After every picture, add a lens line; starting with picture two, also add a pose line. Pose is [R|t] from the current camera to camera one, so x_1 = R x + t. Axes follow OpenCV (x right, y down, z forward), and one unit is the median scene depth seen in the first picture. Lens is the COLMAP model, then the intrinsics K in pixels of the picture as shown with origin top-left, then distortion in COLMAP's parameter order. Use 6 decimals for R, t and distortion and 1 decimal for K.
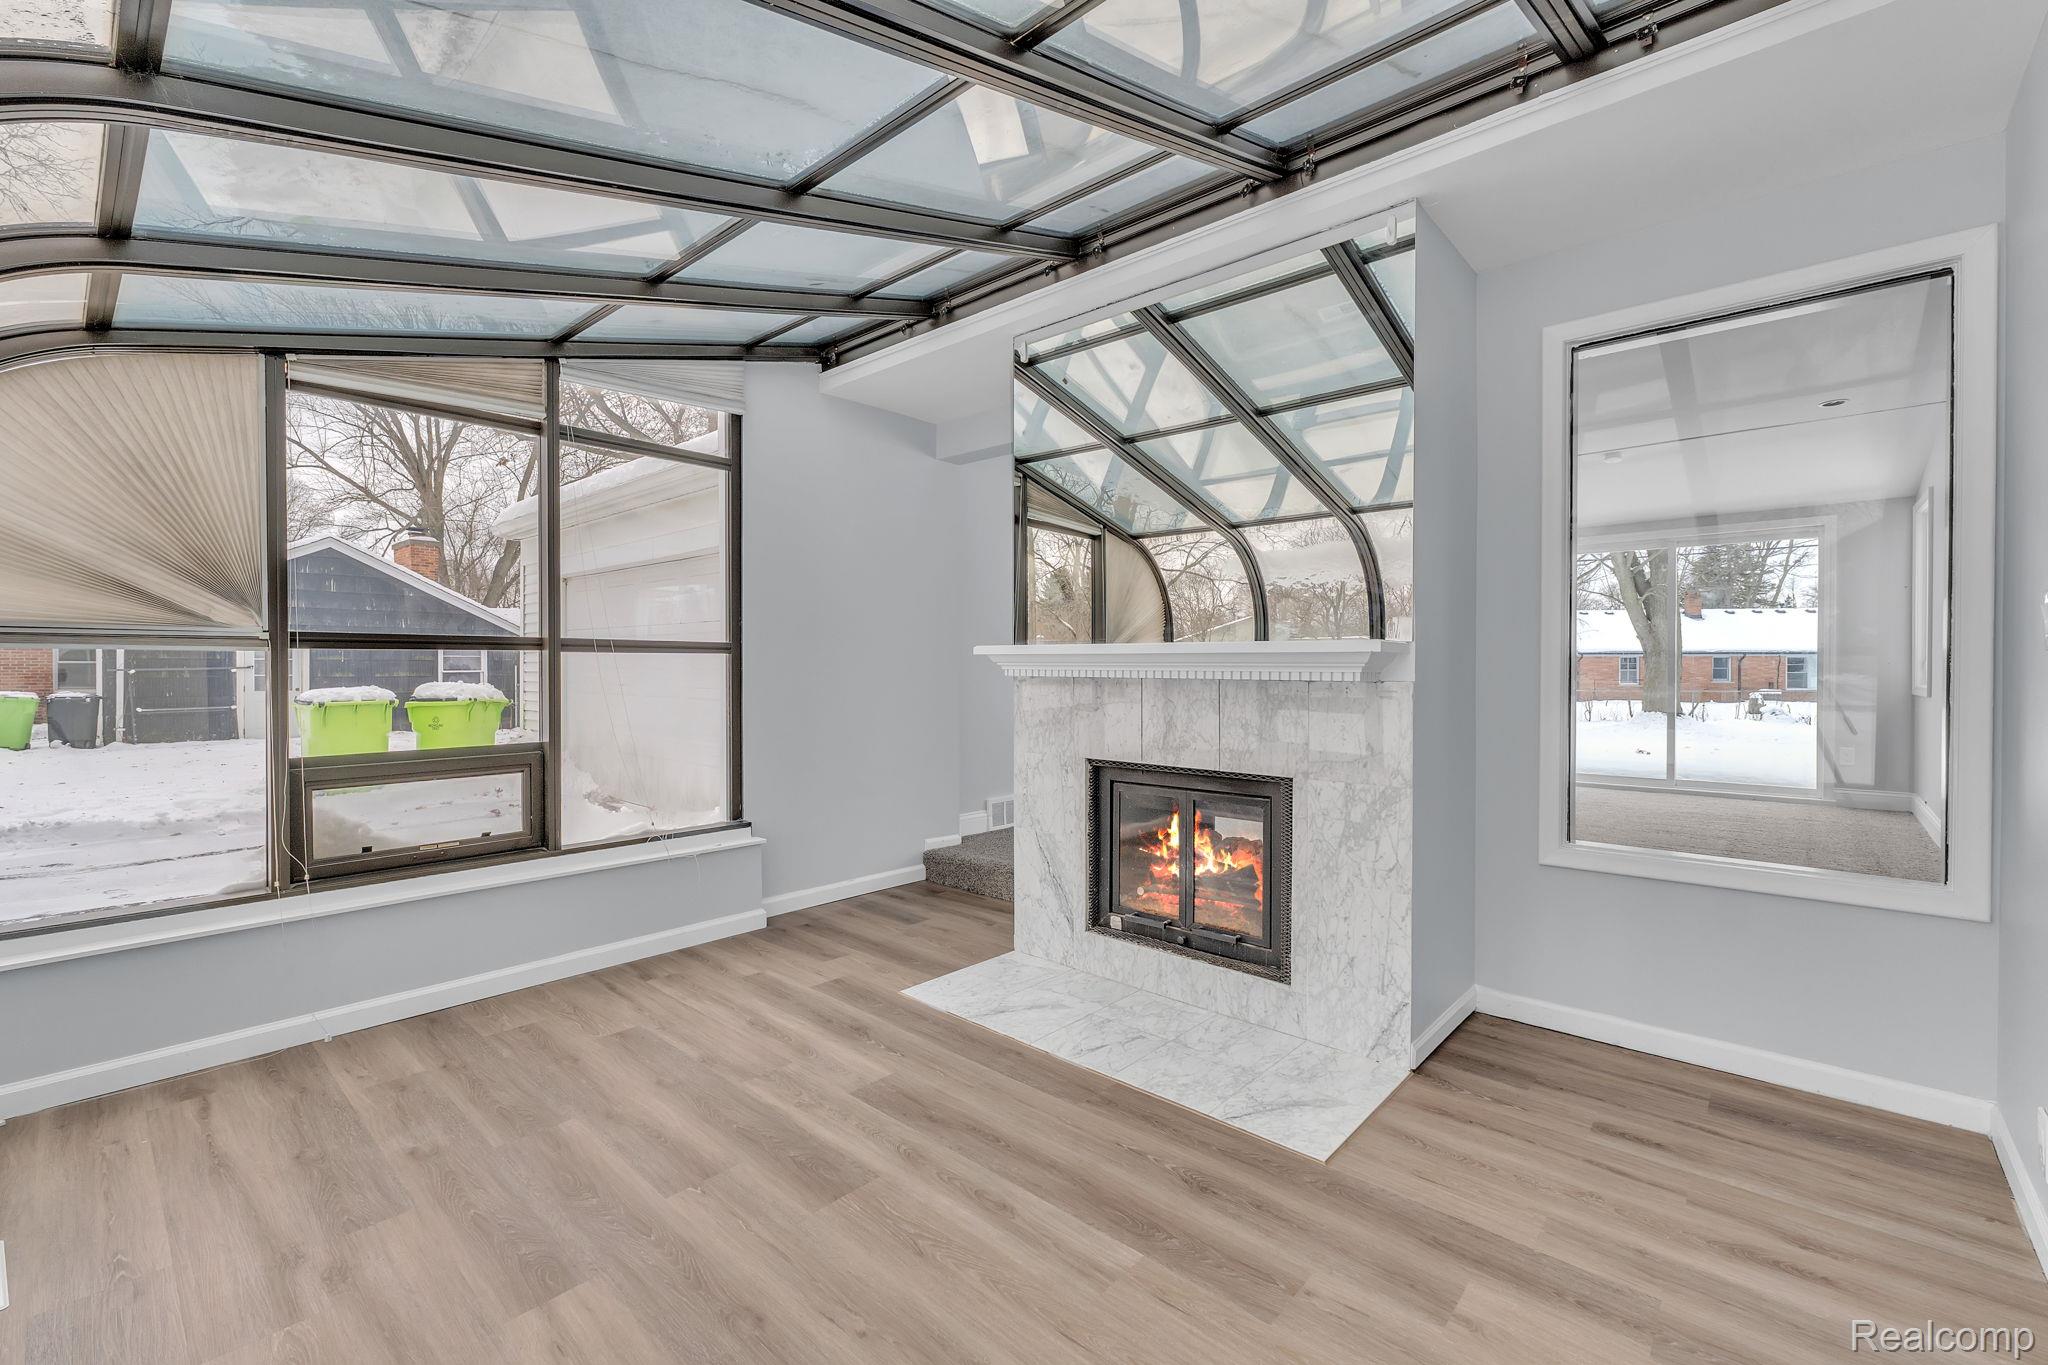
lens RADIAL K [[862.8, 0, 1023.3], [0, 862.8, 675.0], [0, 0, 1]] dist [0.000633, 0.000112]
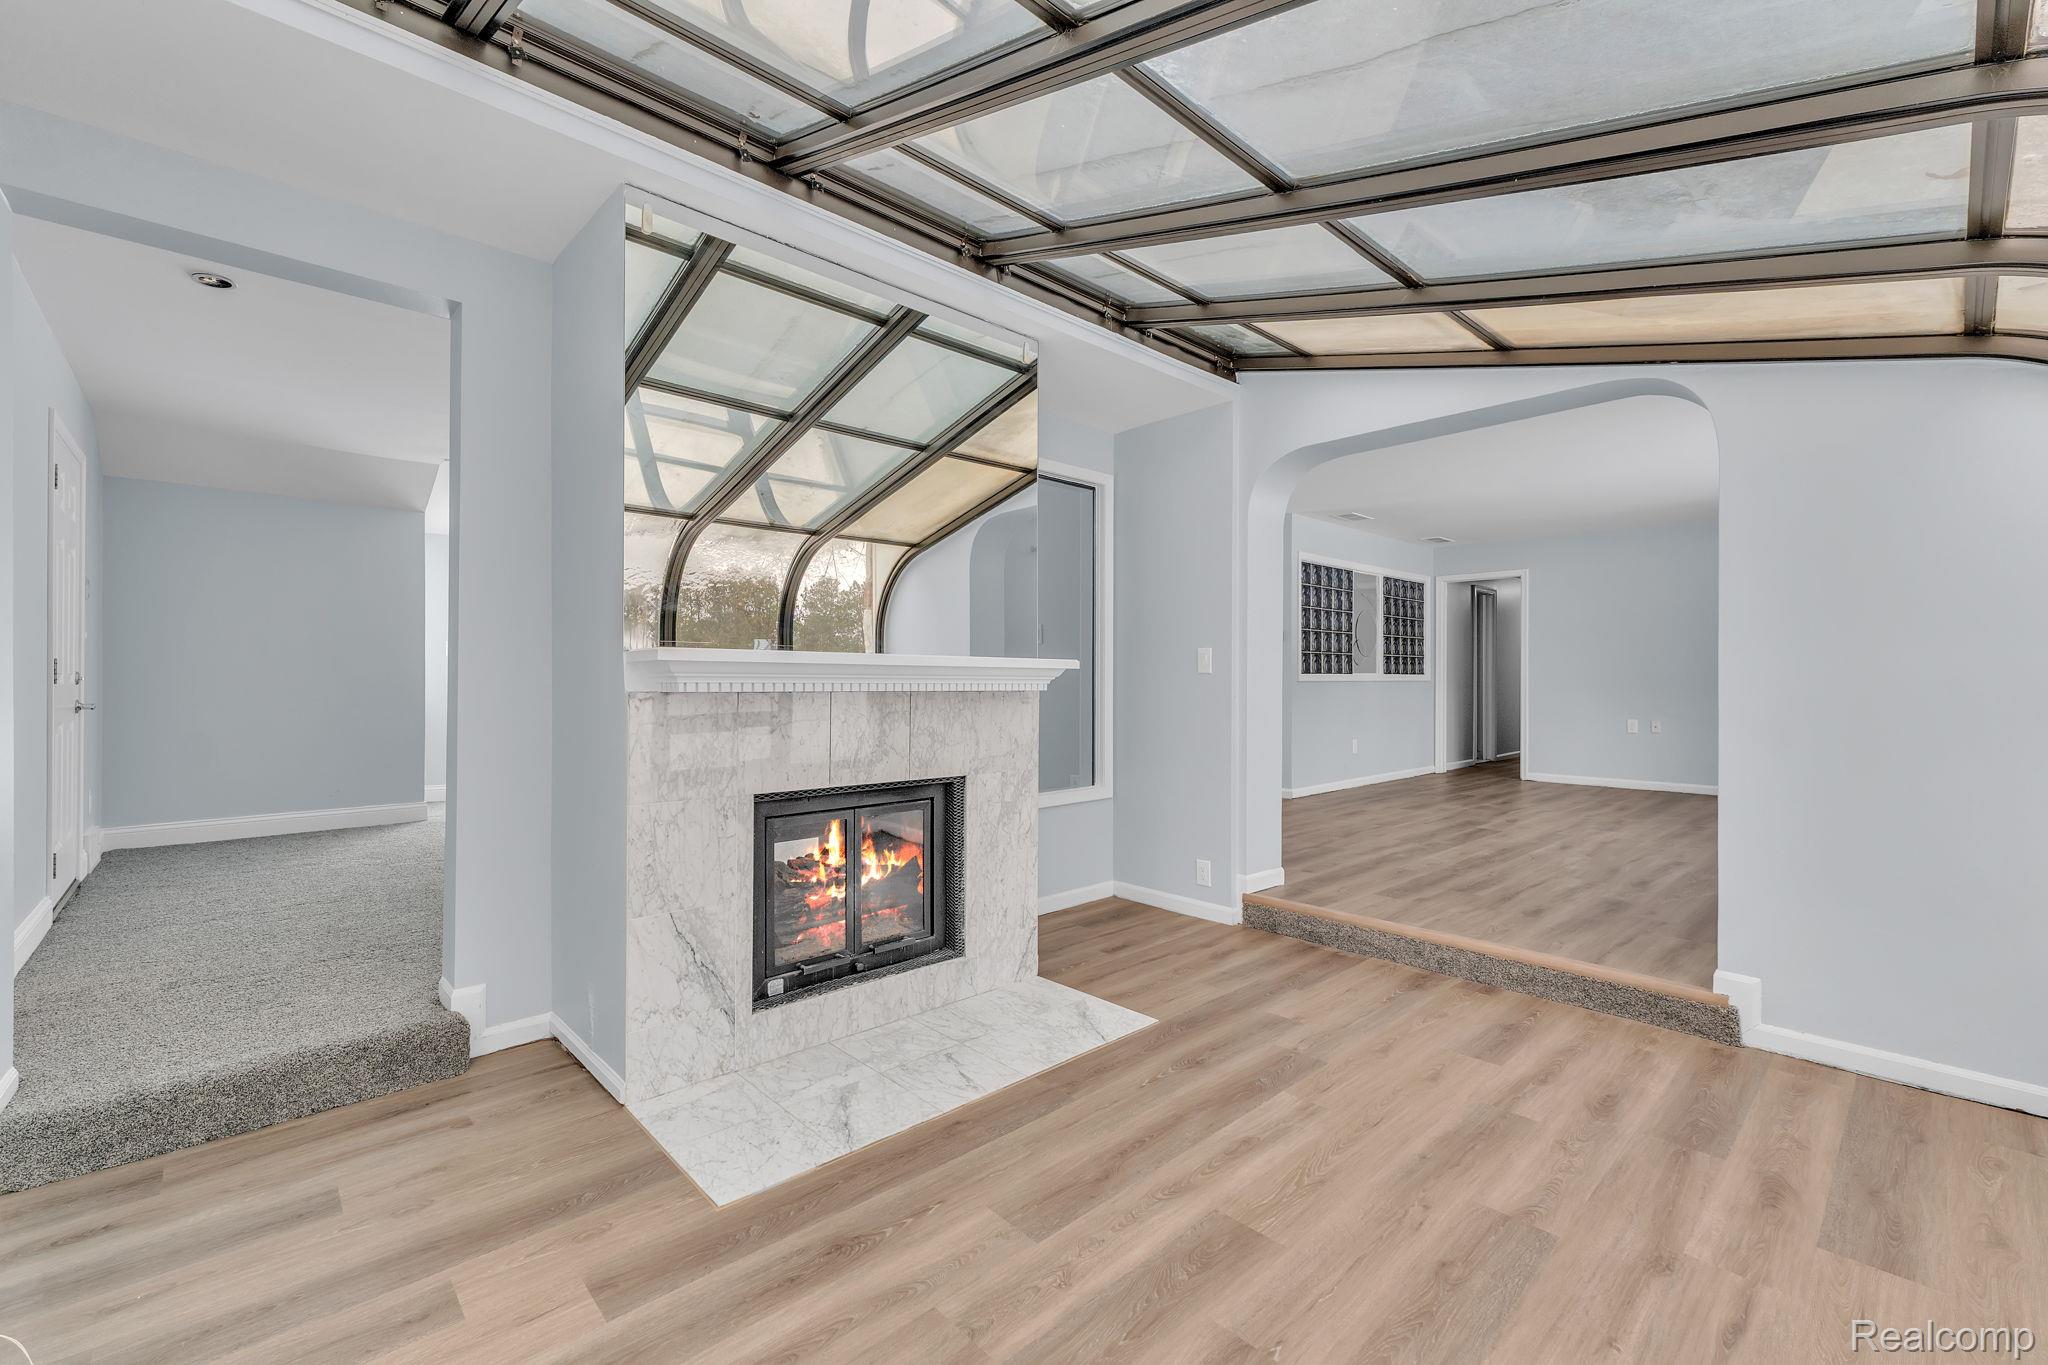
lens RADIAL K [[865.9, 0, 1029.1], [0, 865.9, 677.4], [0, 0, 1]] dist [0.000858, 0.000027]
pose [[0.073611, 0.000235, 0.997287, -0.856359], [0.003425, 0.999994, -0.000488, -0.011574], [-0.997281, 0.003452, 0.073610, 0.844645]]
